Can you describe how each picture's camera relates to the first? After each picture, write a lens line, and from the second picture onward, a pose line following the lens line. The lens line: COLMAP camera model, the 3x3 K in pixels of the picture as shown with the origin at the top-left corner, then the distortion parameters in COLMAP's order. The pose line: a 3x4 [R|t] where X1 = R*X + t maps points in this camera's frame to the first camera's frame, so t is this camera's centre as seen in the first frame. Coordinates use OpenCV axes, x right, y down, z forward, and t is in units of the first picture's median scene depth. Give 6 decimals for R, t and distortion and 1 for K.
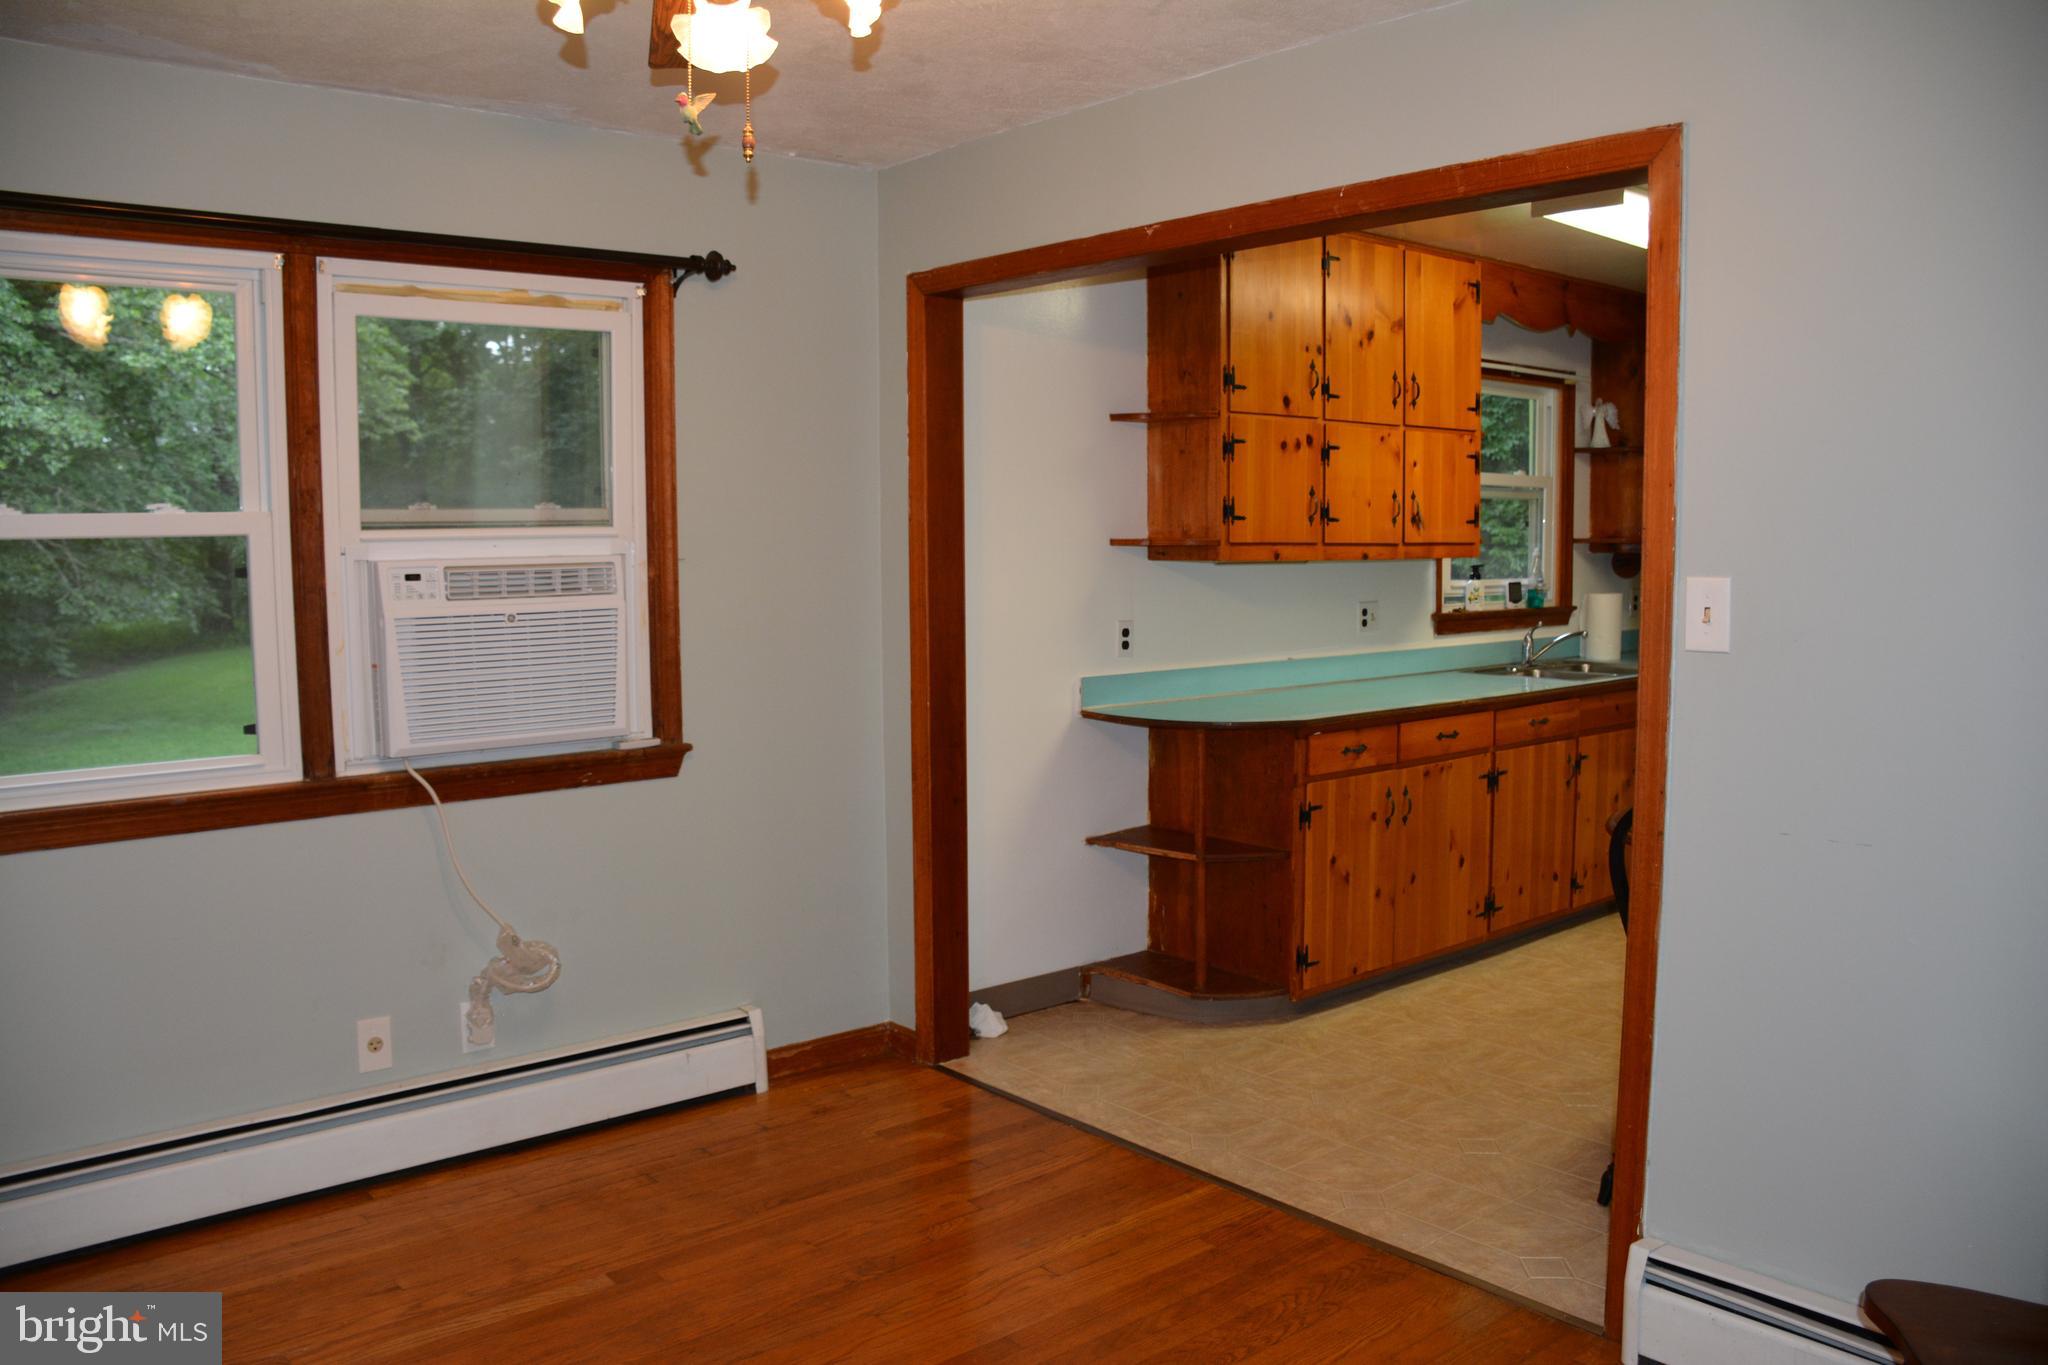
lens RADIAL K [[1587.3, 0, 1024.0], [0, 1587.3, 682.5], [0, 0, 1]] dist [-0.152628, 0.086759]
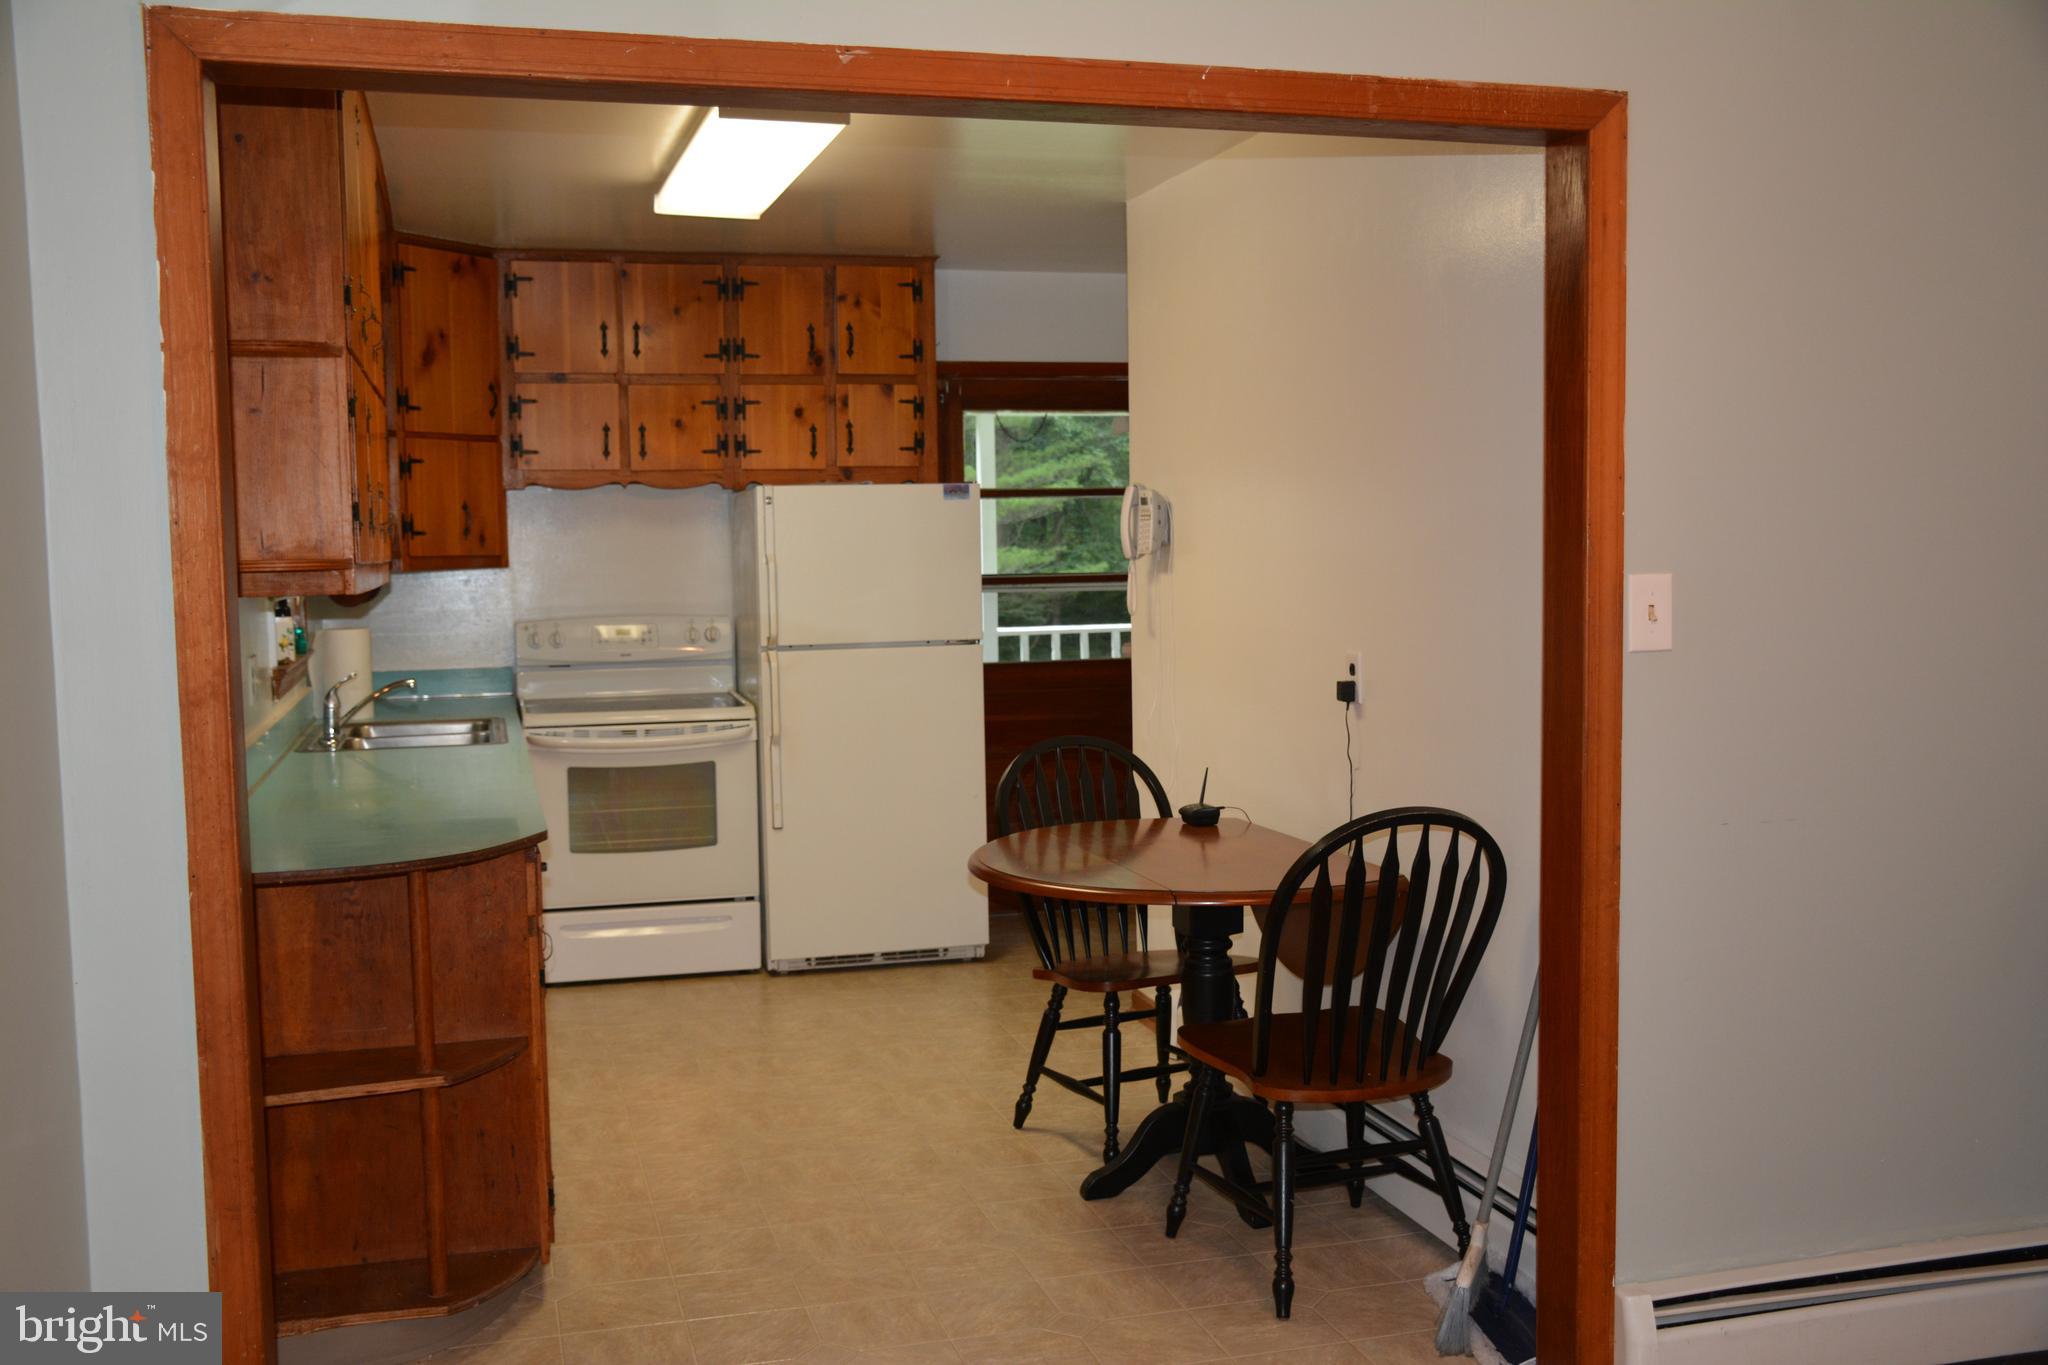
lens RADIAL K [[1938.7, 0, 1024.0], [0, 1938.7, 682.5], [0, 0, 1]] dist [-0.094150, 0.188671]
pose [[0.419773, -0.070951, 0.904852, -0.399329], [0.097667, 0.994682, 0.032686, -0.038404], [-0.902359, 0.074654, 0.424470, 0.416967]]
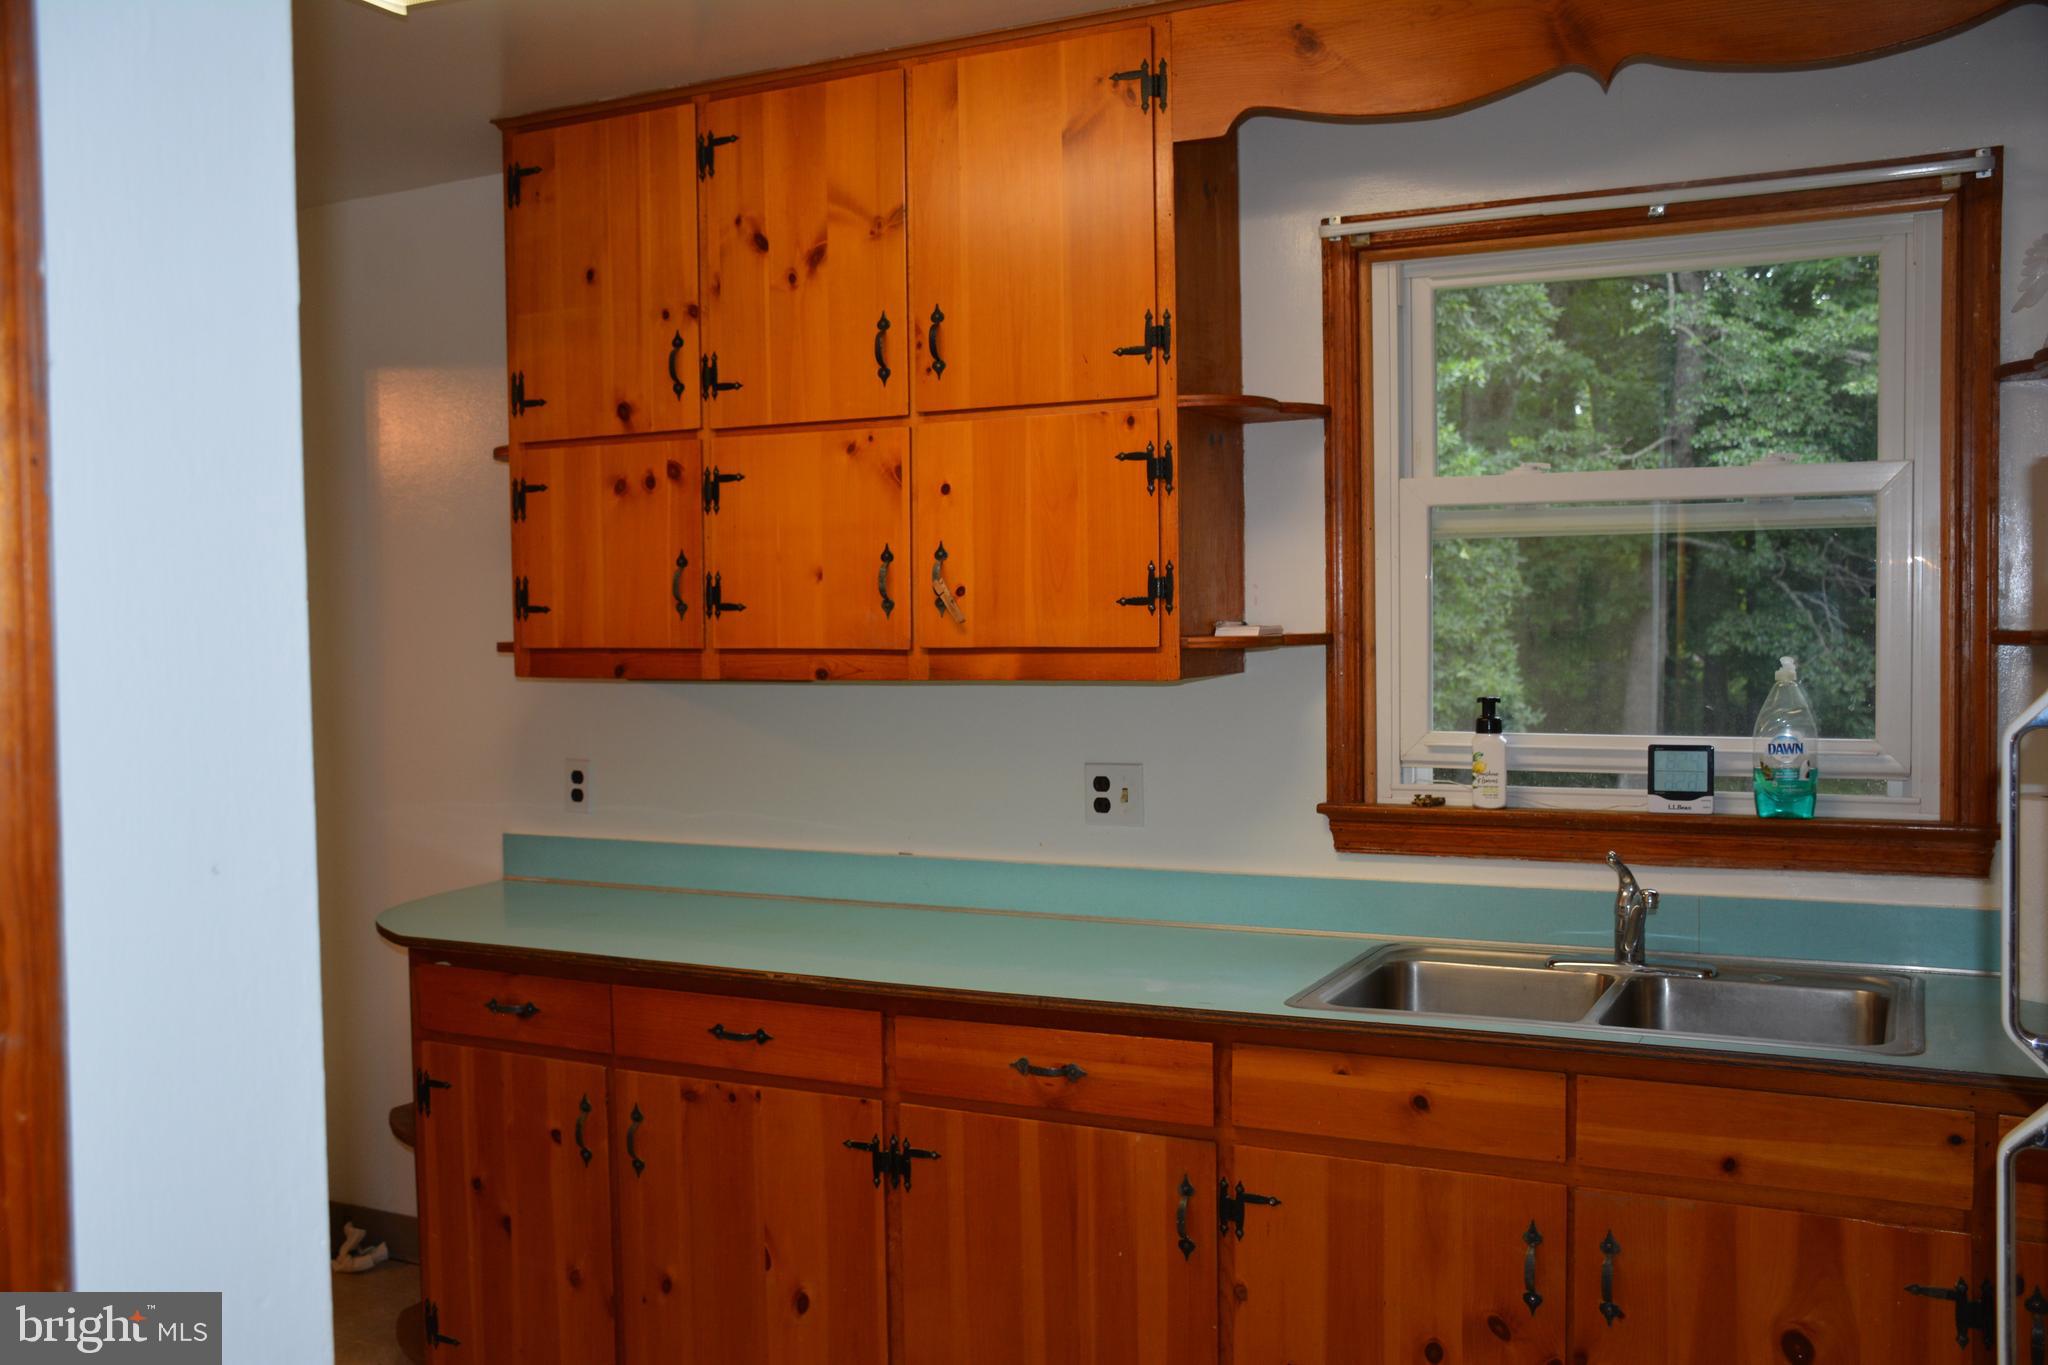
lens RADIAL K [[1846.8, 0, 1024.0], [0, 1846.8, 682.5], [0, 0, 1]] dist [-0.096386, 0.143247]
pose [[0.383820, 0.034426, -0.922766, 0.815944], [-0.073131, 0.997299, 0.006788, -0.086237], [0.920507, 0.064877, 0.385301, 0.822582]]
